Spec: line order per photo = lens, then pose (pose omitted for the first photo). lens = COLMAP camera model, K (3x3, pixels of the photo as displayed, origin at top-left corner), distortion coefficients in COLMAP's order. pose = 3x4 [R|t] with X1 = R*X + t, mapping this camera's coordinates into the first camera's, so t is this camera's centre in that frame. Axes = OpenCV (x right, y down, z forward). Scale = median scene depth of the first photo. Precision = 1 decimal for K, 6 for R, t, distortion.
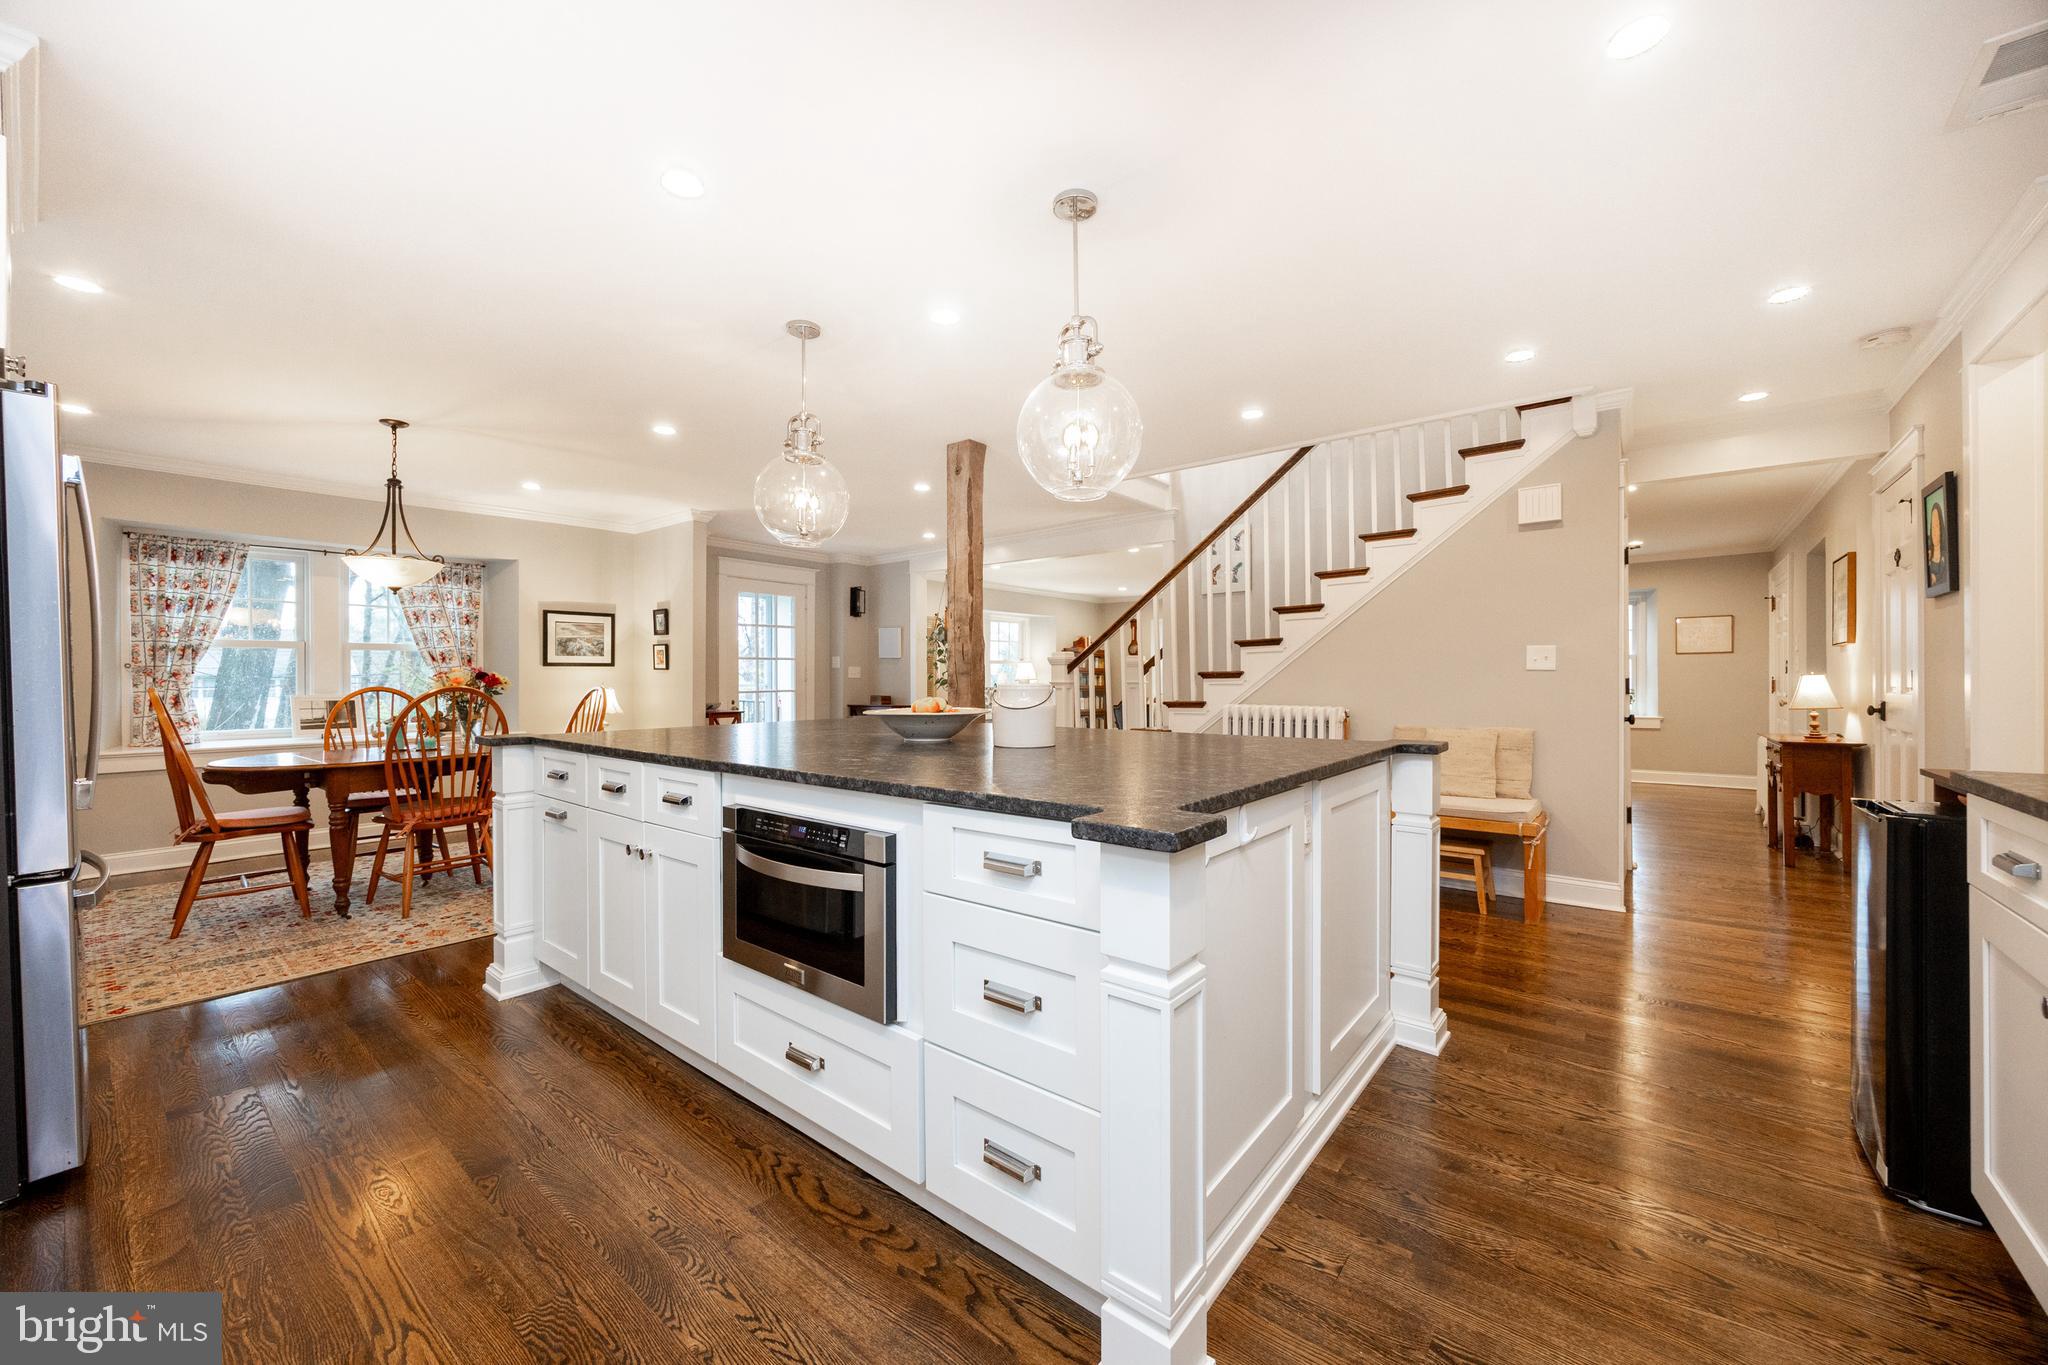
lens RADIAL K [[791.3, 0, 1024.0], [0, 791.3, 682.5], [0, 0, 1]] dist [-0.002014, 0.000512]
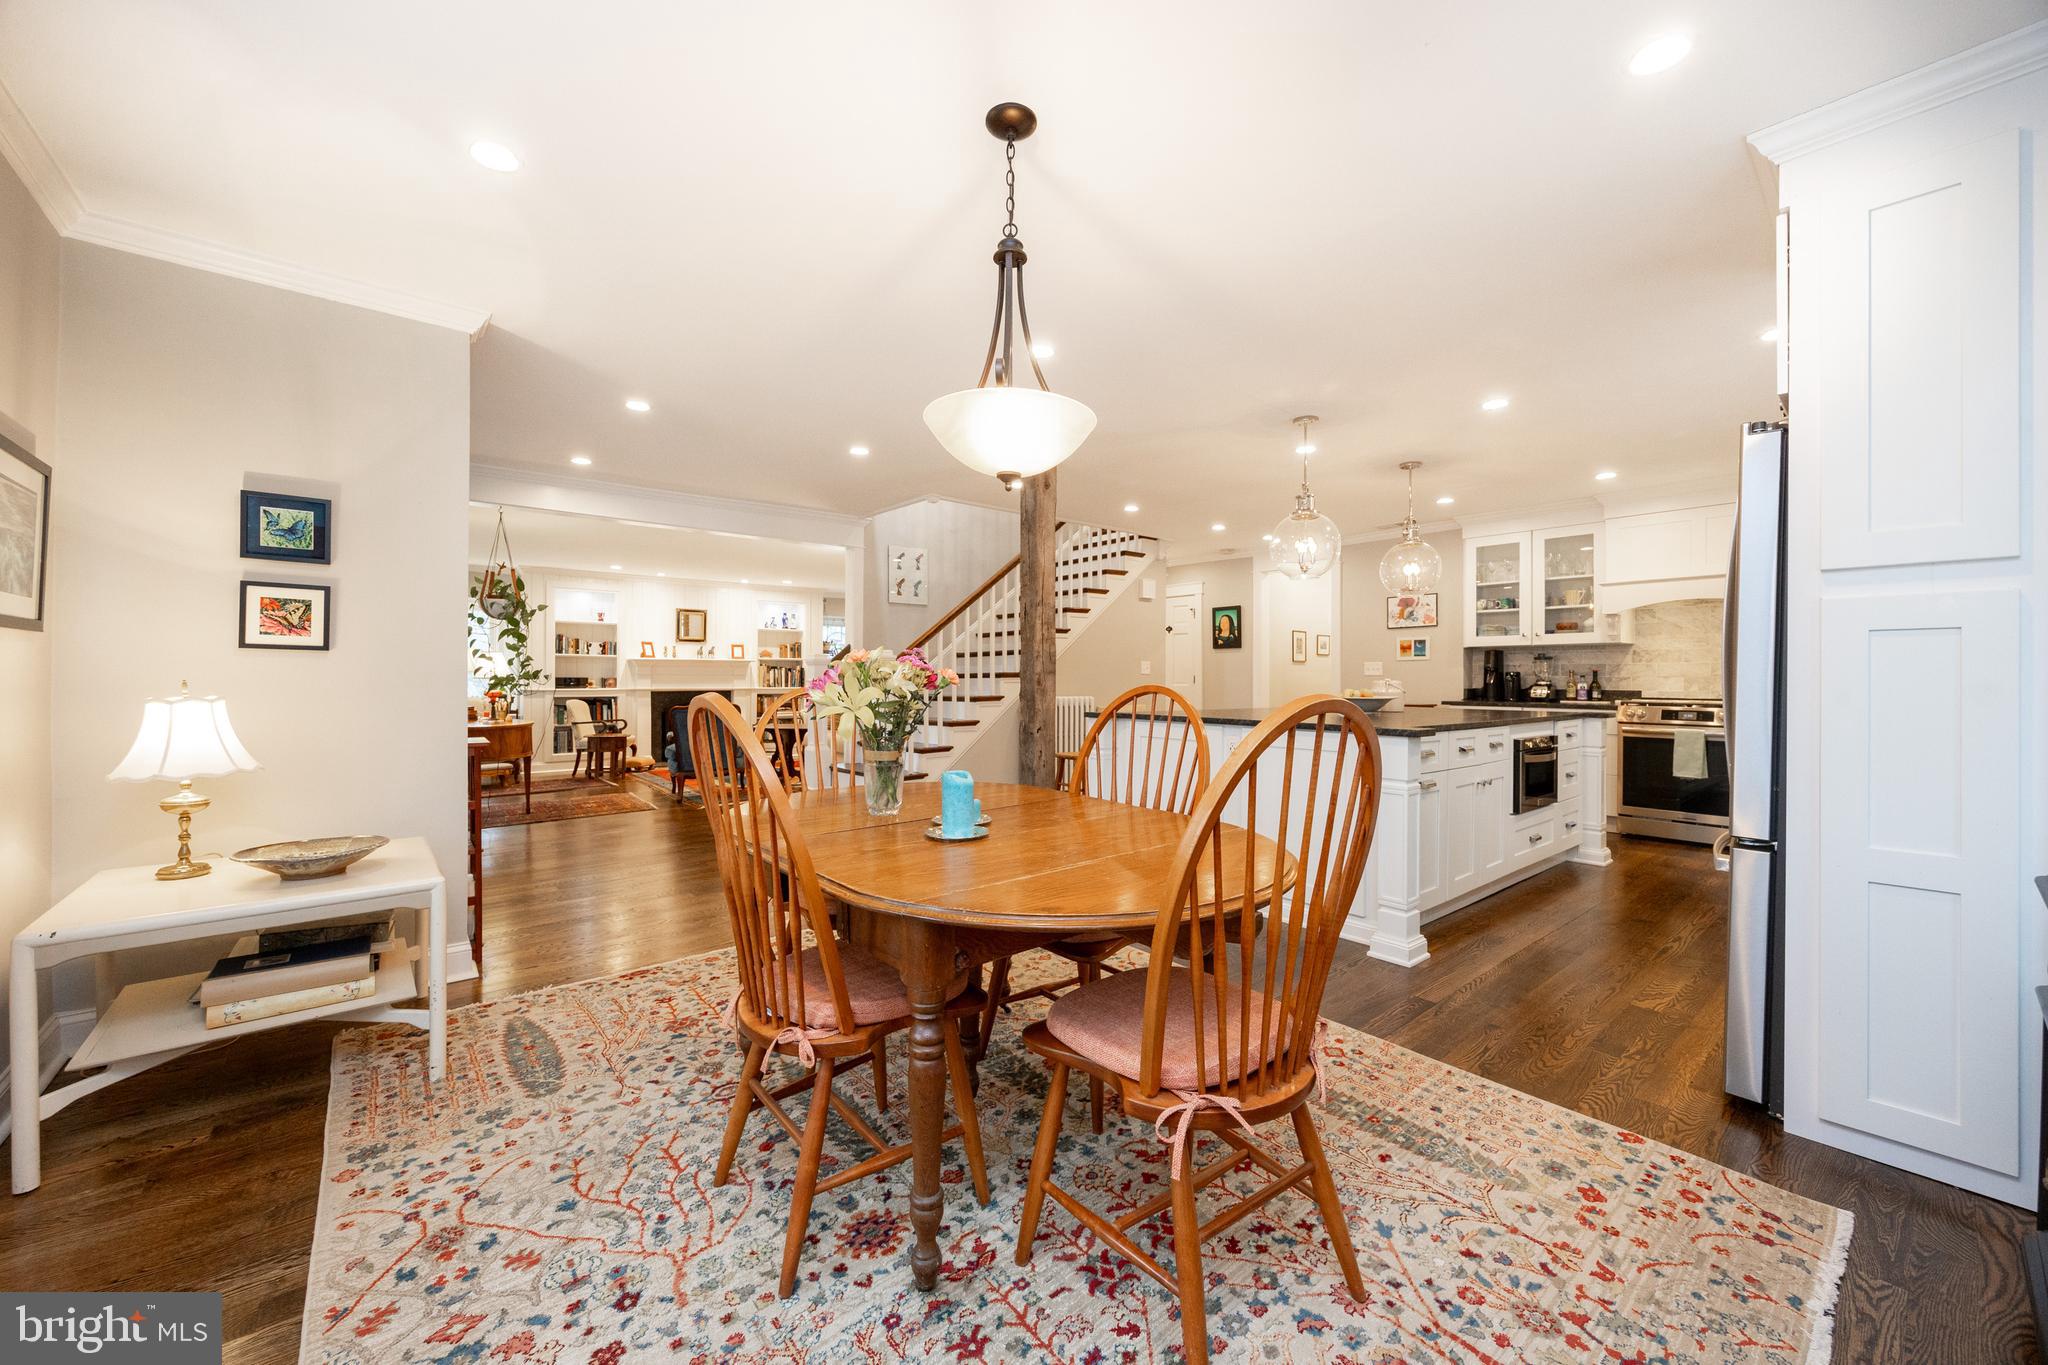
lens RADIAL K [[791.3, 0, 1024.0], [0, 791.3, 682.5], [0, 0, 1]] dist [-0.002014, 0.000512]
pose [[0.181131, -0.001897, 0.983457, -1.144322], [0.000348, 0.999998, 0.001865, -0.000160], [-0.983459, 0.000005, 0.181131, 0.827964]]
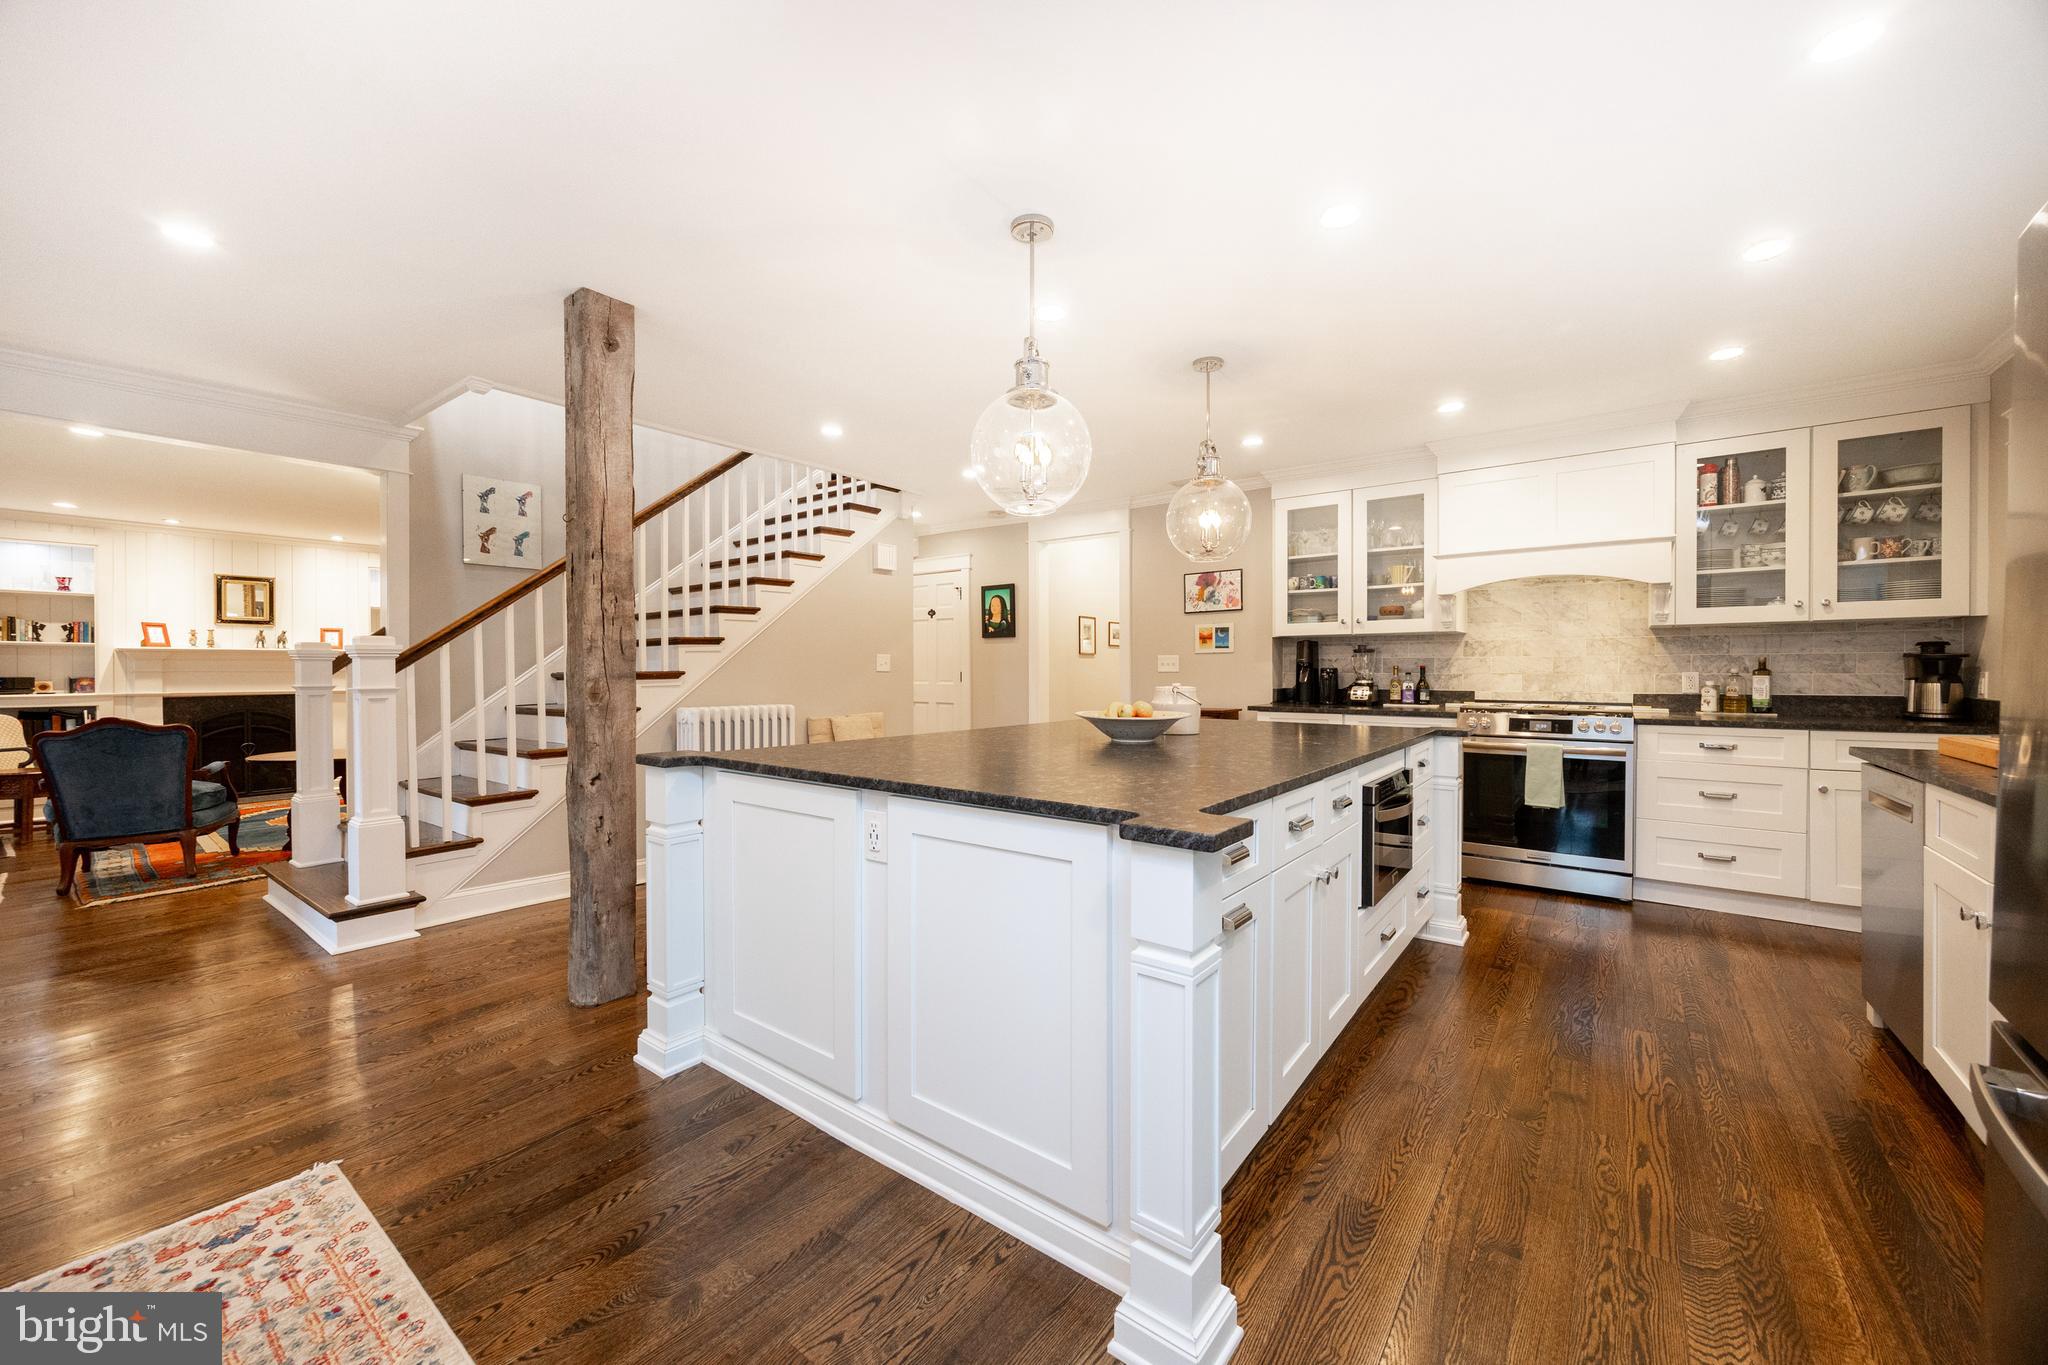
lens RADIAL K [[791.3, 0, 1024.0], [0, 791.3, 682.5], [0, 0, 1]] dist [-0.002014, 0.000512]
pose [[-0.035916, -0.014795, 0.999245, -0.704026], [0.004384, 0.999878, 0.014962, -0.014371], [-0.999345, 0.004918, -0.035847, 0.699336]]
